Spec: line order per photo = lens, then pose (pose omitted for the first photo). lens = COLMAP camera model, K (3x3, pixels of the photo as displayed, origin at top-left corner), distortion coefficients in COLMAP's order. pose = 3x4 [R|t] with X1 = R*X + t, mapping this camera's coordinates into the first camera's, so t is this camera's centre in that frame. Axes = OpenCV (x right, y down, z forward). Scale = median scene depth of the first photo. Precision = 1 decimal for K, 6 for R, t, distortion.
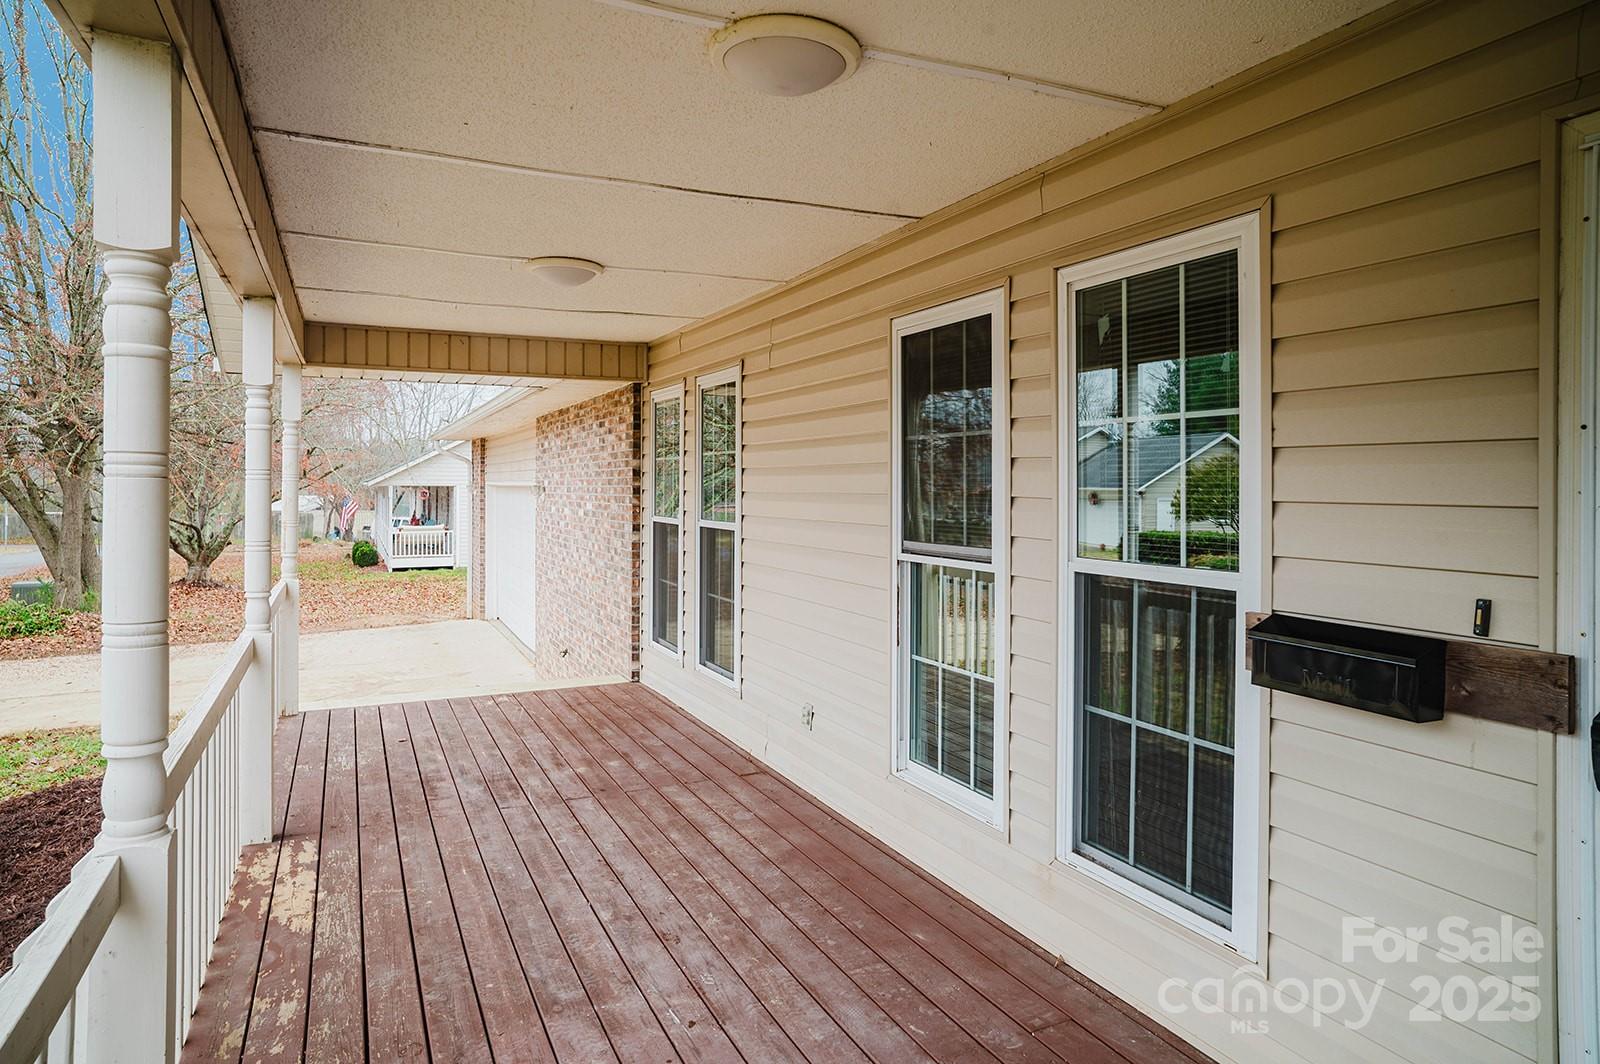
lens RADIAL K [[949.5, 0, 806.2], [0, 949.5, 487.1], [0, 0, 1]] dist [-0.054742, 0.040276]
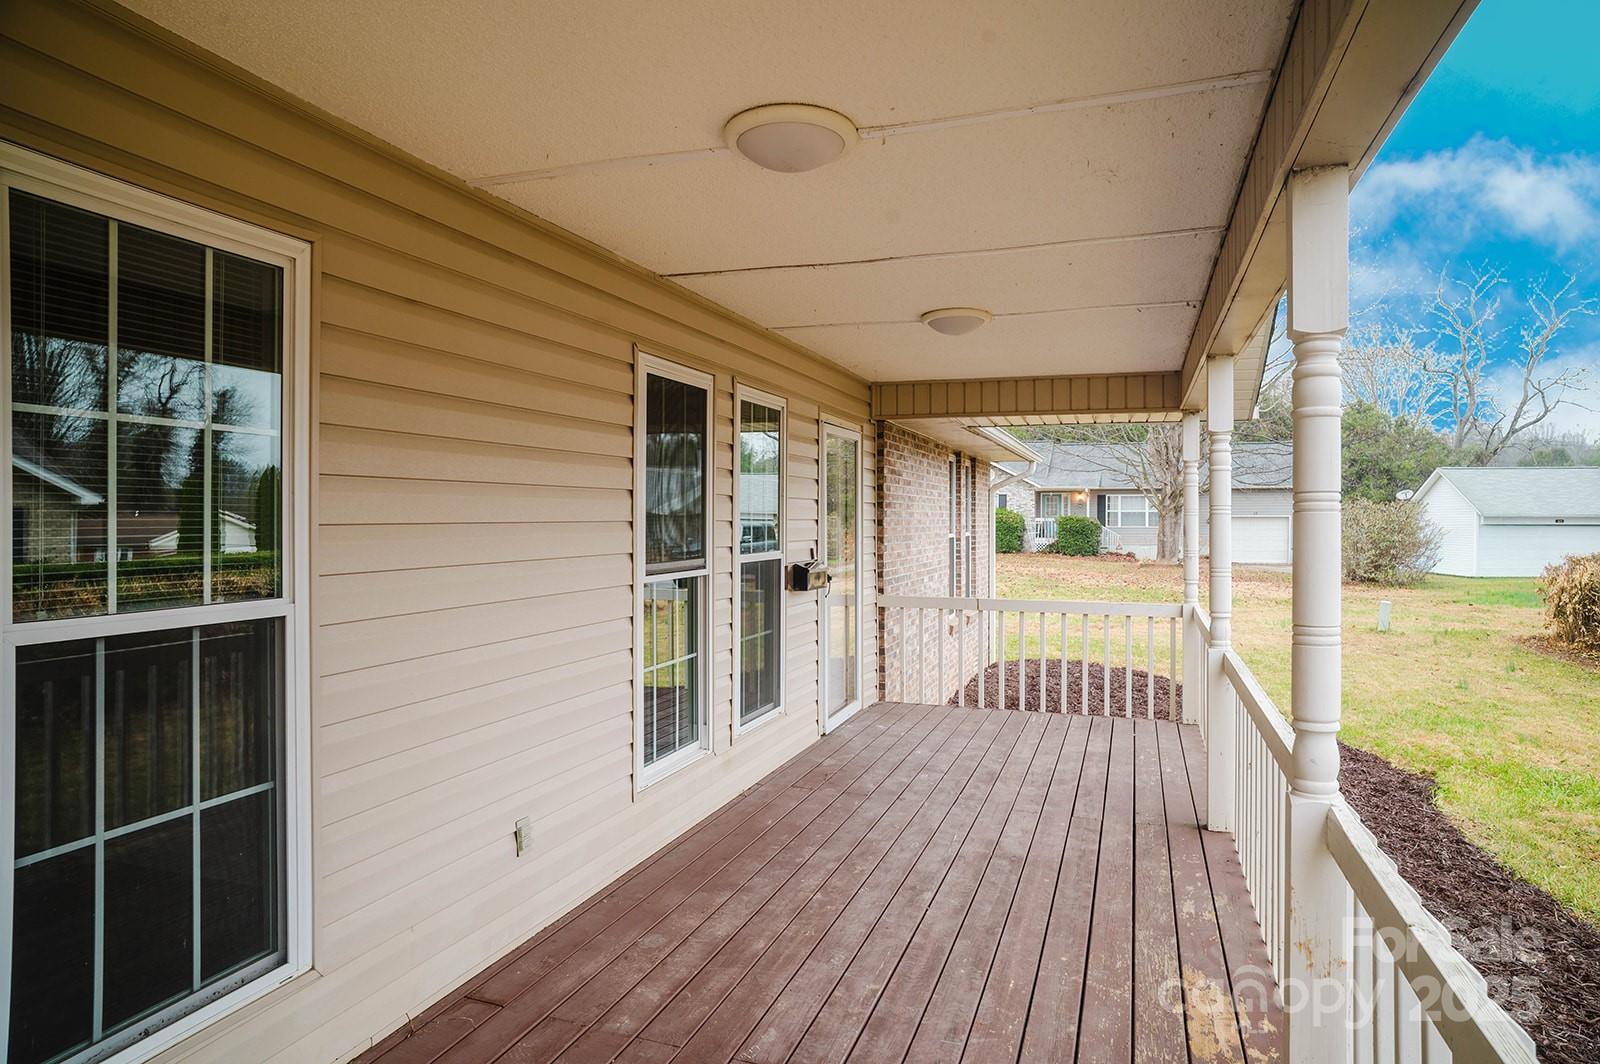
lens RADIAL K [[948.1, 0, 800.0], [0, 948.1, 532.0], [0, 0, 1]] dist [-0.056342, 0.040329]
pose [[-0.699051, -0.019228, 0.714813, -0.822669], [-0.005658, 0.999756, 0.021360, -0.003097], [-0.715049, 0.010887, -0.698989, 1.719830]]
